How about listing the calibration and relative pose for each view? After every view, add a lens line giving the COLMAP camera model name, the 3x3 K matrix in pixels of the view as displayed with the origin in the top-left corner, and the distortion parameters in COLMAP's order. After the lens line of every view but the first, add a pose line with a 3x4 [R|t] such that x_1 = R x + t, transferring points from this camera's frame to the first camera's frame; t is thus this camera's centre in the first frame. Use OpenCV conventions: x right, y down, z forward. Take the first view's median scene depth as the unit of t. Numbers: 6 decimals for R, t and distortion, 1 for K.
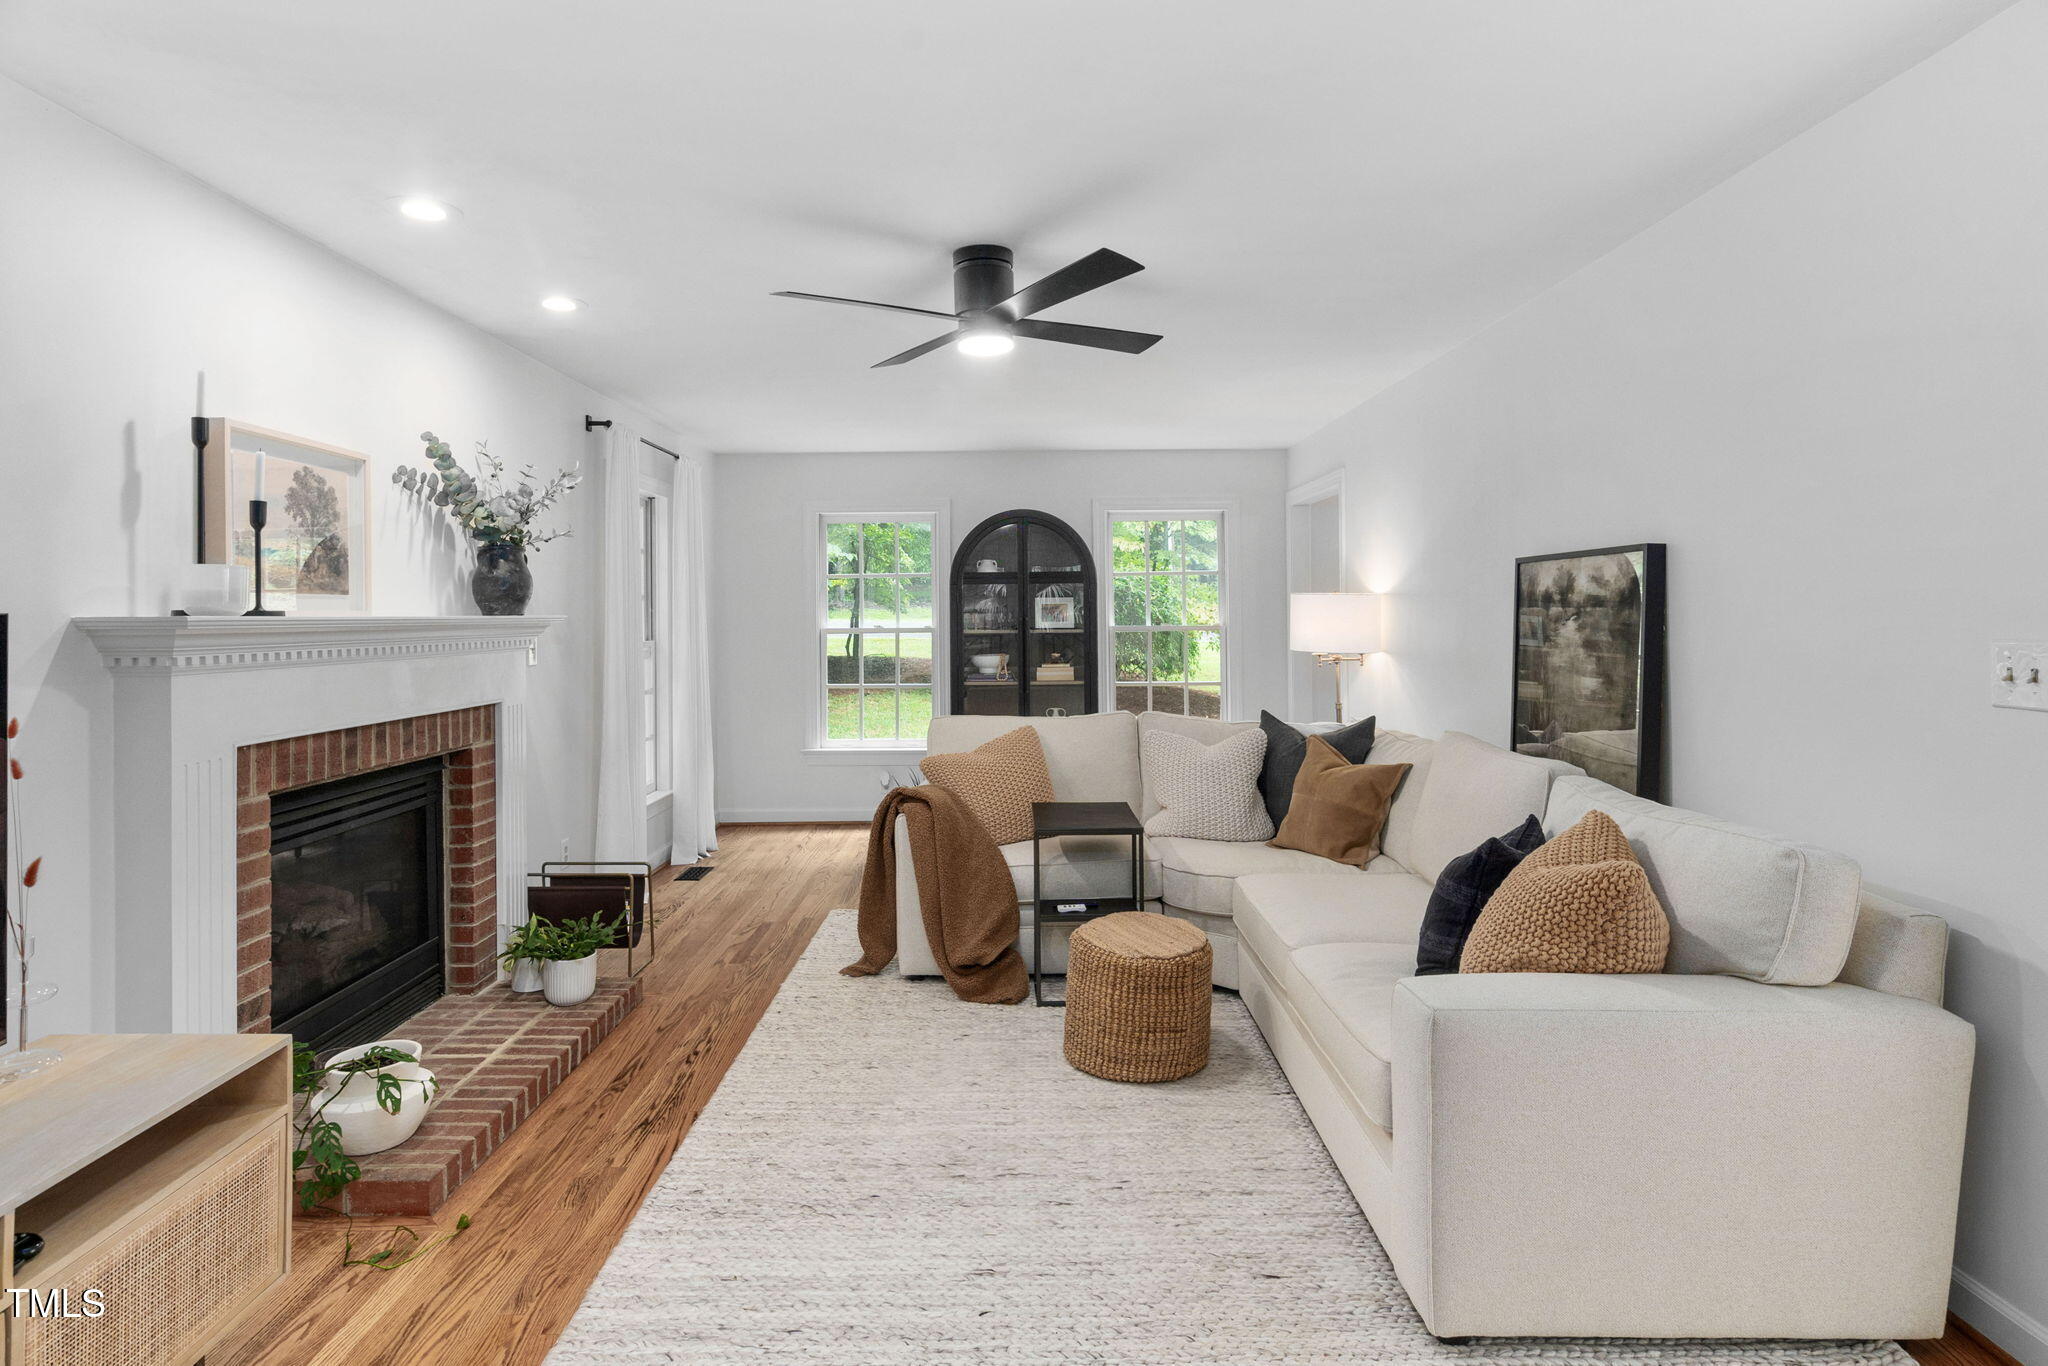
lens RADIAL K [[1017.1, 0, 980.4], [0, 1017.1, 614.2], [0, 0, 1]] dist [-0.002551, 0.001986]
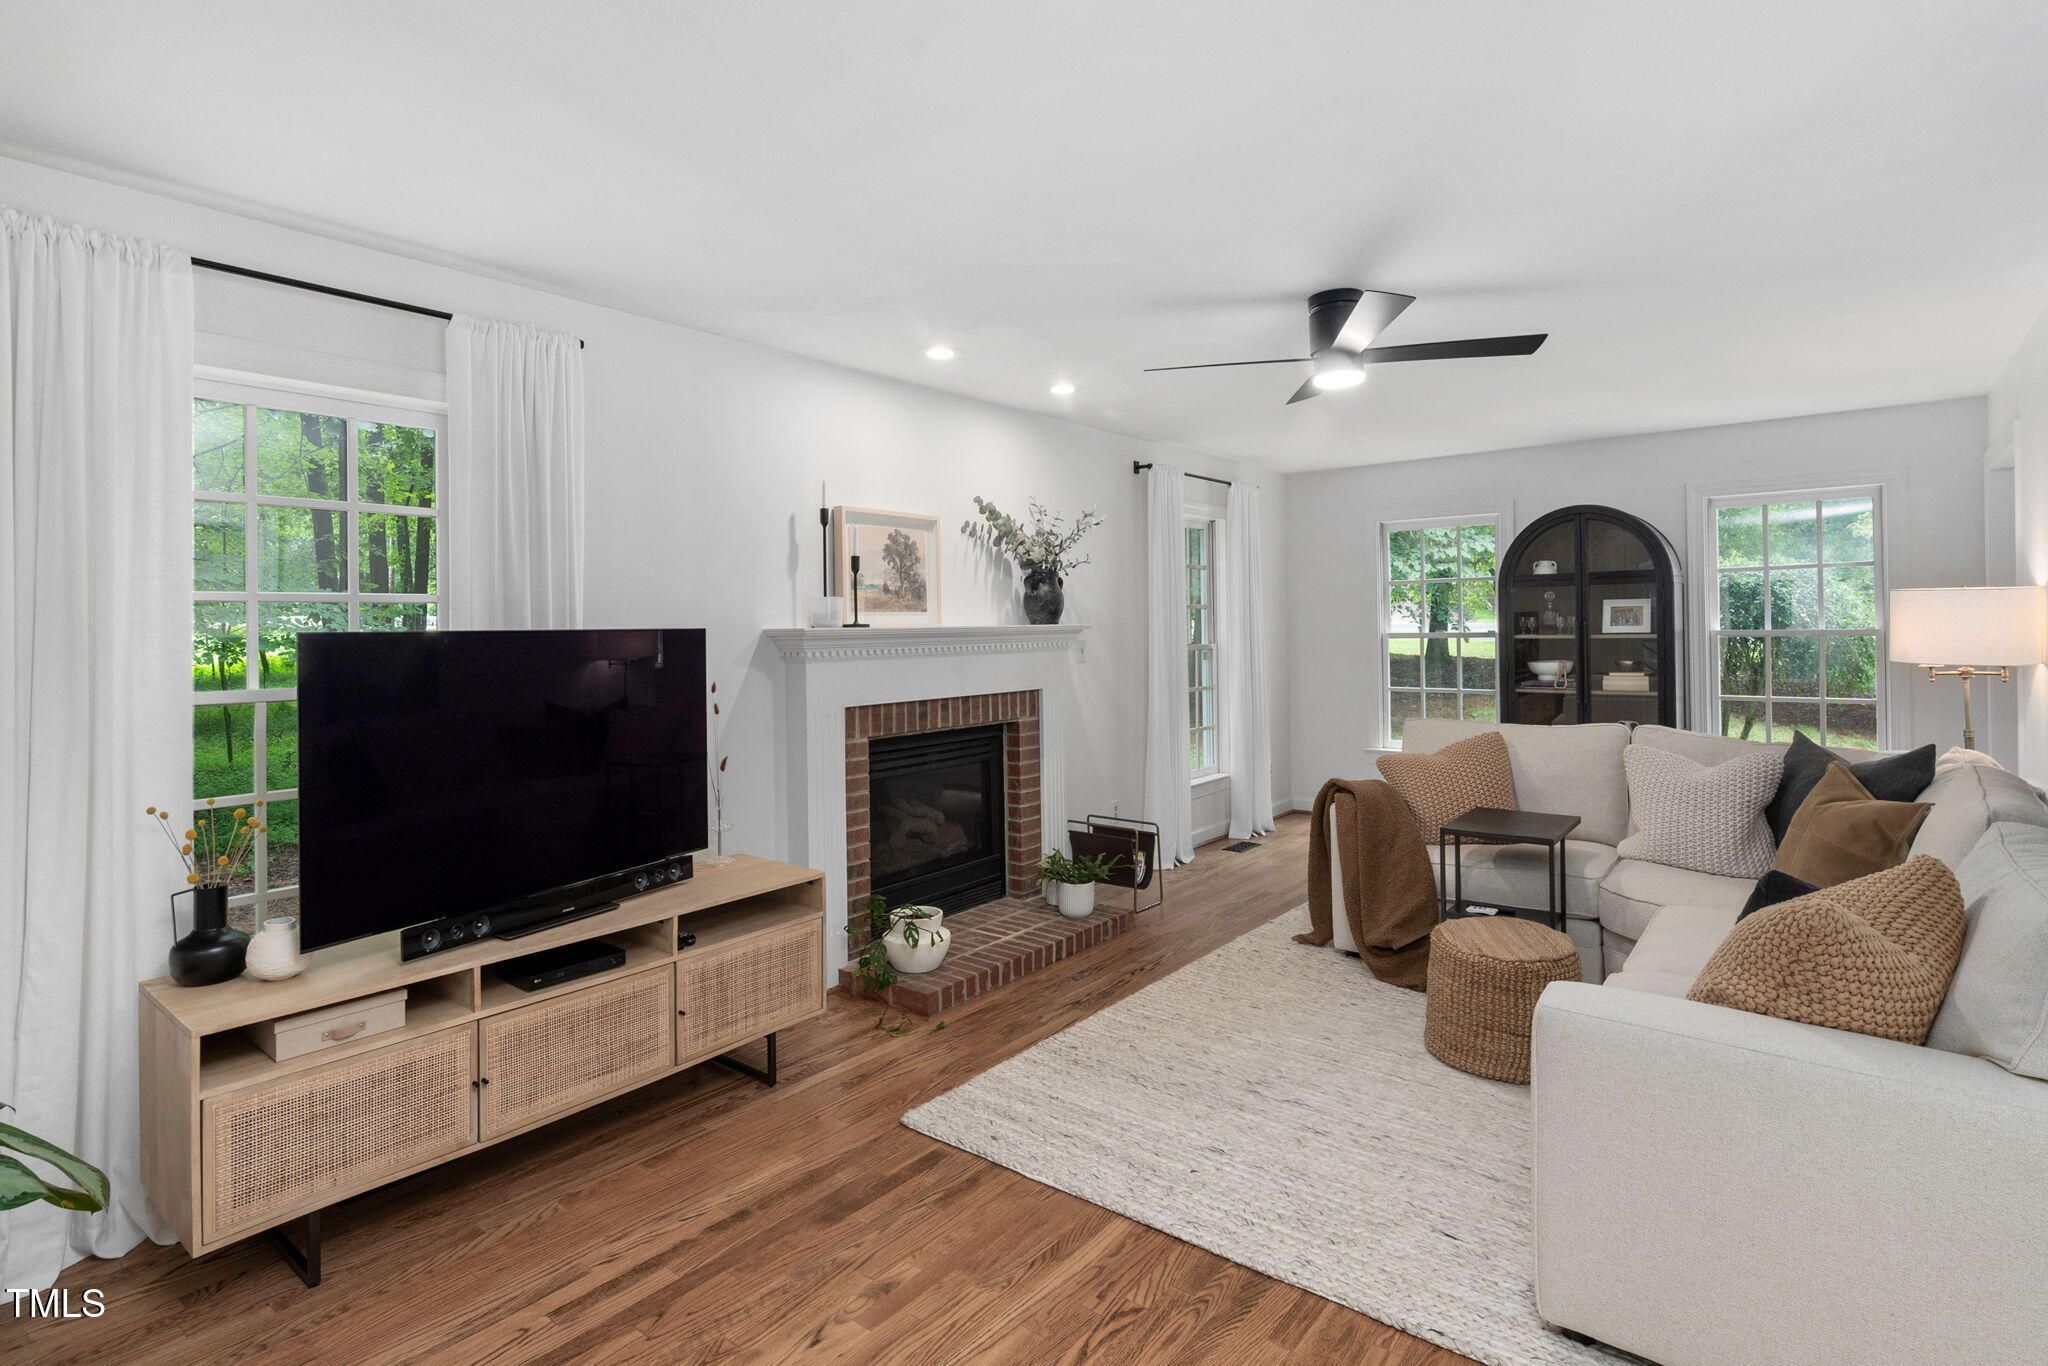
lens RADIAL K [[1017.1, 0, 1023.4], [0, 1017.1, 635.5], [0, 0, 1]] dist [-0.002551, 0.001986]
pose [[0.781979, 0.000937, -0.623304, 0.402336], [0.010363, 0.999841, 0.014504, -0.004681], [0.623218, -0.017801, 0.781845, -0.077961]]
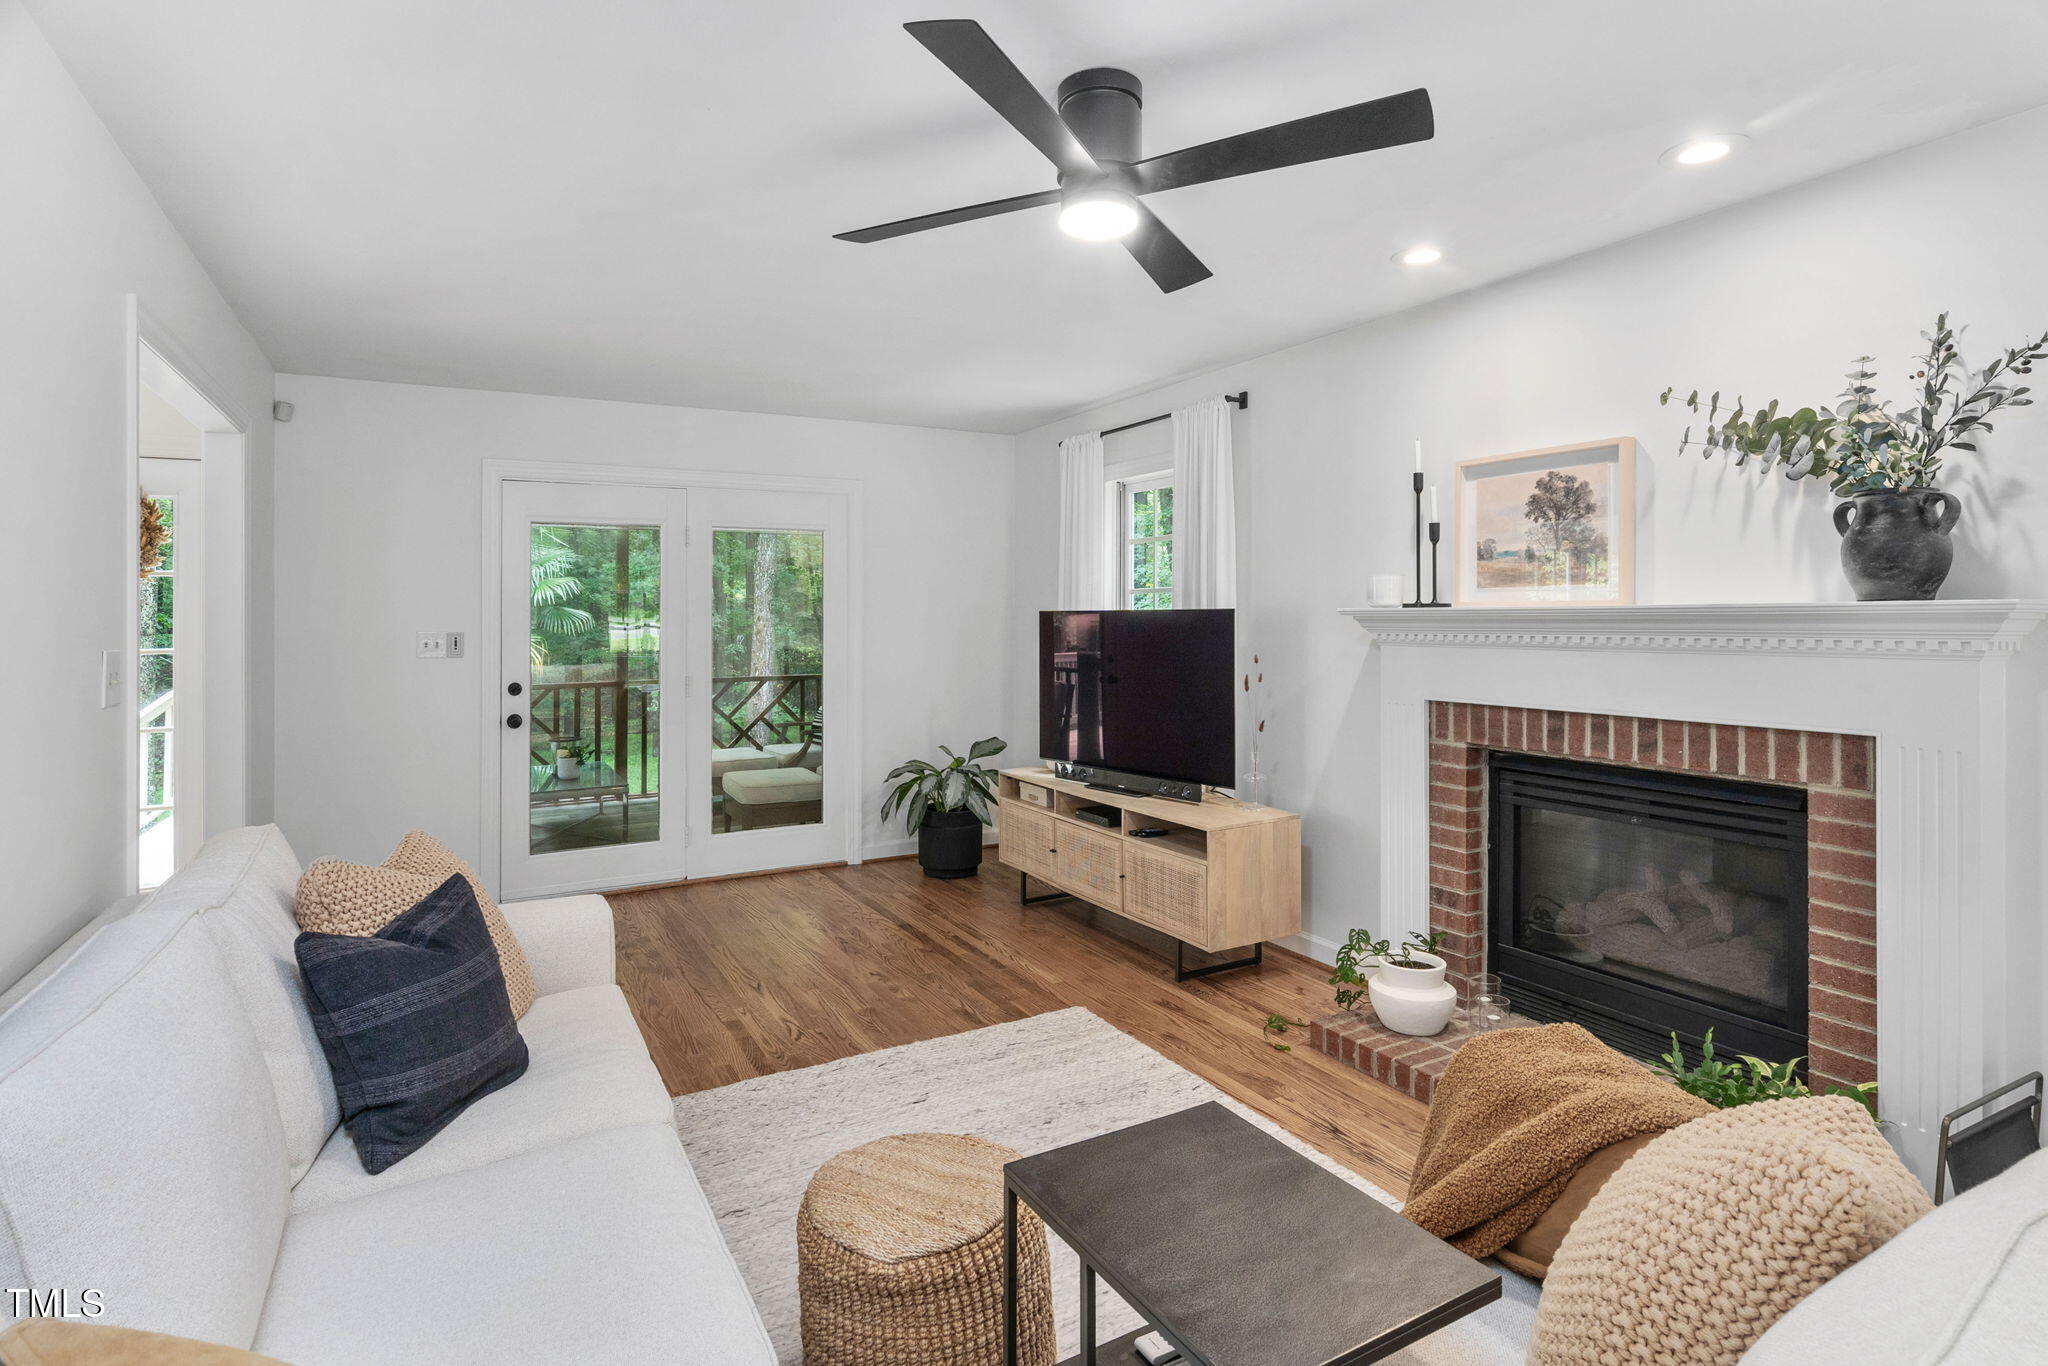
lens RADIAL K [[946.5, 0, 926.8], [0, 946.5, 611.3], [0, 0, 1]] dist [-0.003673, -0.000963]
pose [[-0.885202, 0.010572, -0.465087, 0.383459], [0.013901, 0.999896, -0.003729, 0.001978], [0.464999, -0.009766, -0.885257, 1.440354]]
